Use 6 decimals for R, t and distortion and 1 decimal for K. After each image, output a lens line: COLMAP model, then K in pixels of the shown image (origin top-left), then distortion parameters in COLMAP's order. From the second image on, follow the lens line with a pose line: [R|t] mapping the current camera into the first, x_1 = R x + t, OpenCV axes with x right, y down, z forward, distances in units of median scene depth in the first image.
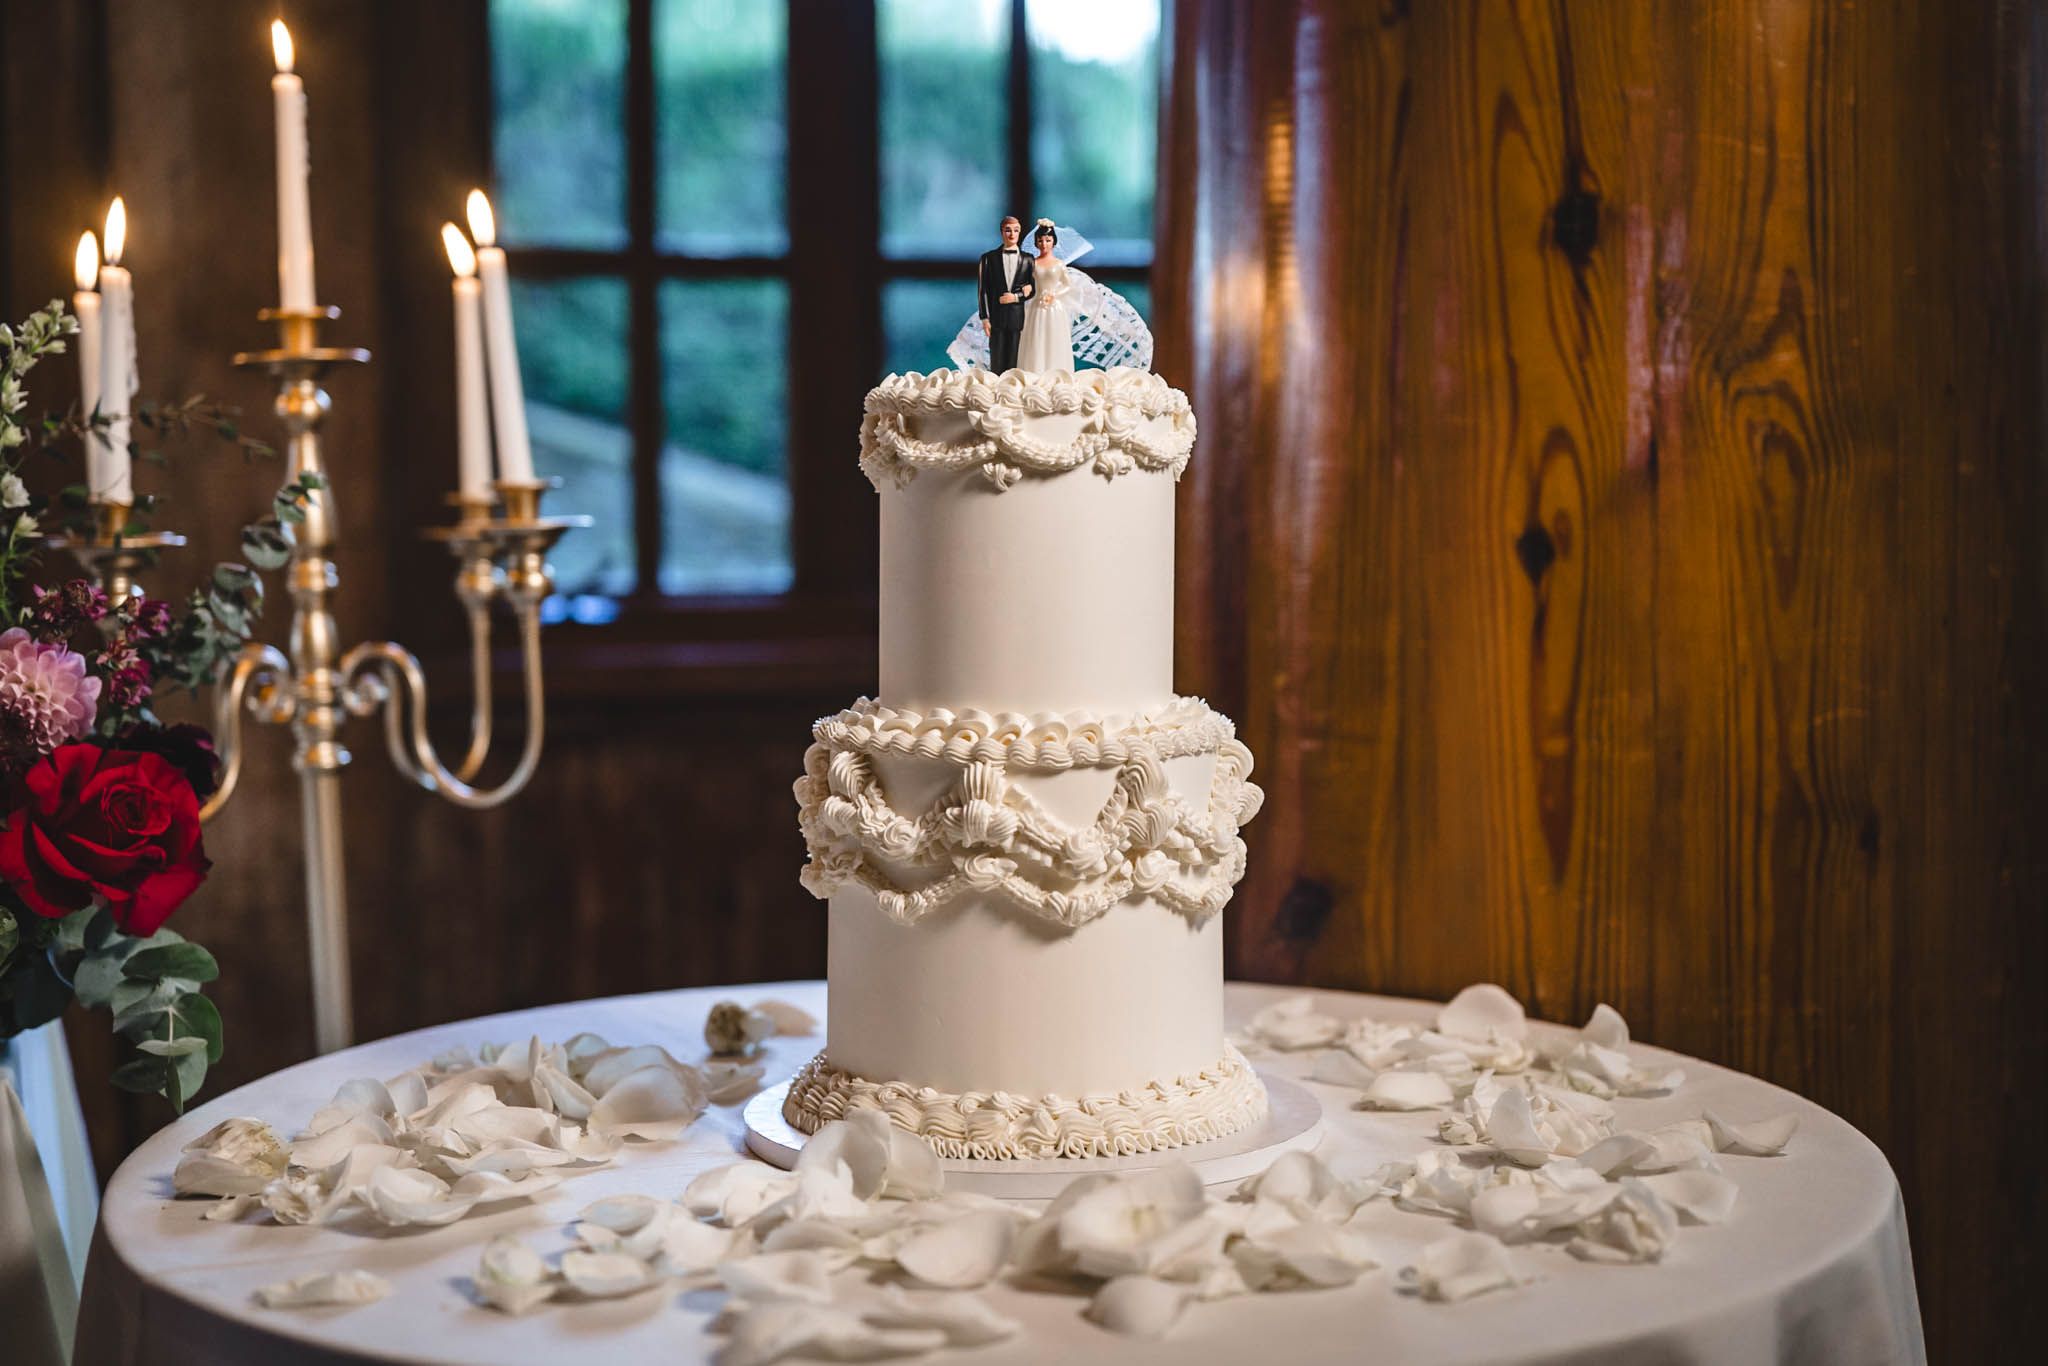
lens RADIAL K [[2932.9, 0, 1024.0], [0, 2932.9, 683.0], [0, 0, 1]] dist [-0.002568, -0.027102]
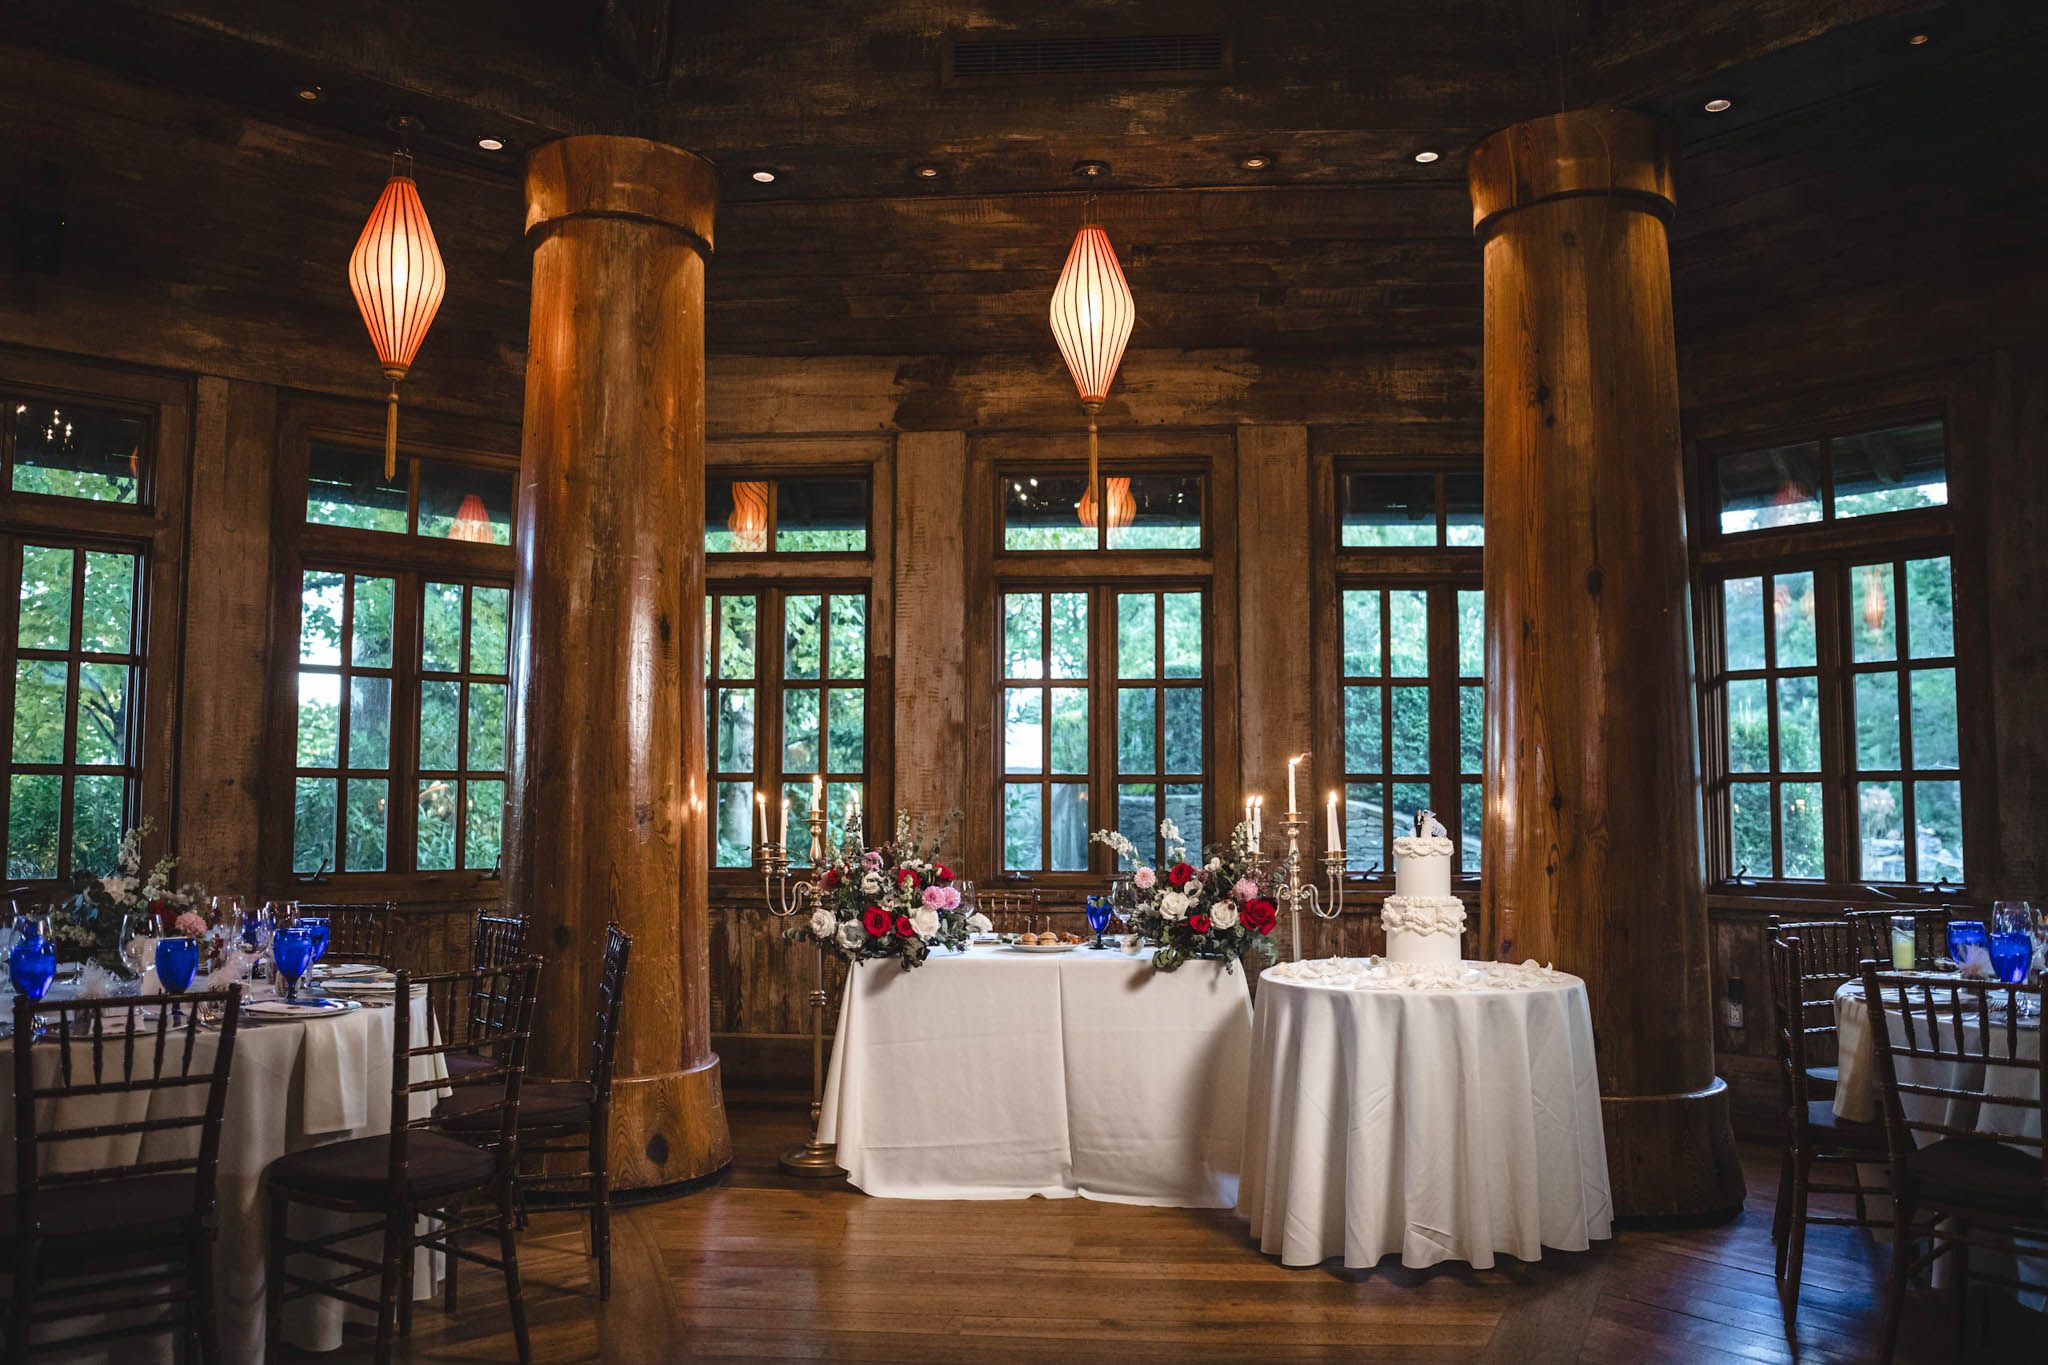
lens RADIAL K [[1411.7, 0, 1022.5], [0, 1411.7, 687.4], [0, 0, 1]] dist [-0.071656, 0.037836]
pose [[0.913448, -0.025570, -0.406152, 0.342748], [-0.039619, 0.987695, -0.151288, 0.041289], [0.405023, 0.154285, 0.901195, -1.522258]]
